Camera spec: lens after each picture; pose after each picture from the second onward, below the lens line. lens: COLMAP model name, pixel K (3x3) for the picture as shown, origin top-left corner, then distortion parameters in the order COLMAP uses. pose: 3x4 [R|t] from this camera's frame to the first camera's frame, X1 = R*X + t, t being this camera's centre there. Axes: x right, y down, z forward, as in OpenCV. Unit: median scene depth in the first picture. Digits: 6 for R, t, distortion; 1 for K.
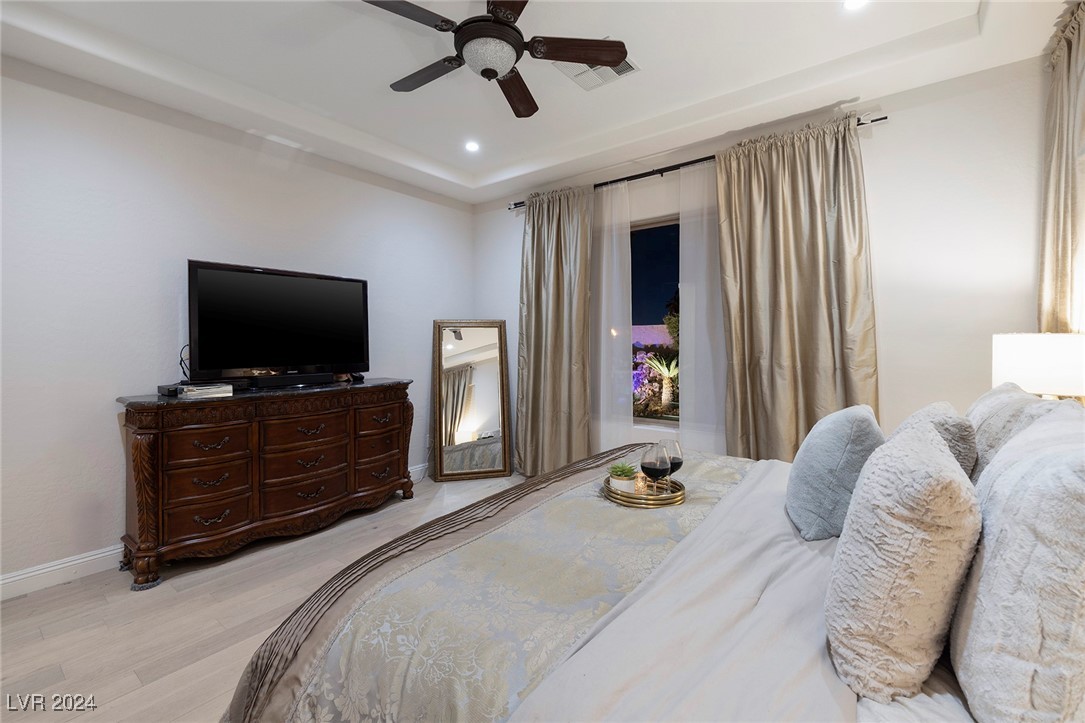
lens RADIAL K [[456.6, 0, 547.6], [0, 456.6, 360.0], [0, 0, 1]] dist [0.001686, -0.000197]
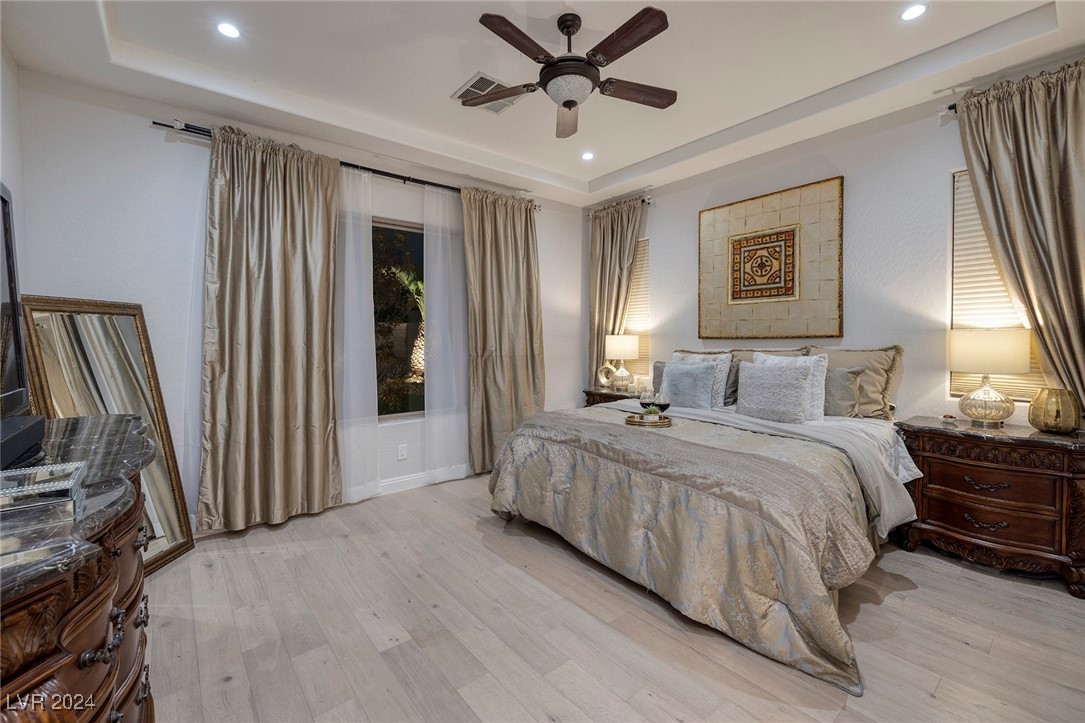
lens RADIAL K [[456.6, 0, 548.1], [0, 456.6, 362.6], [0, 0, 1]] dist [0.001686, -0.000197]
pose [[0.224457, -0.045496, 0.973421, -0.715095], [0.045881, 0.998295, 0.036079, -0.008725], [-0.973403, 0.036564, 0.226162, 0.439739]]
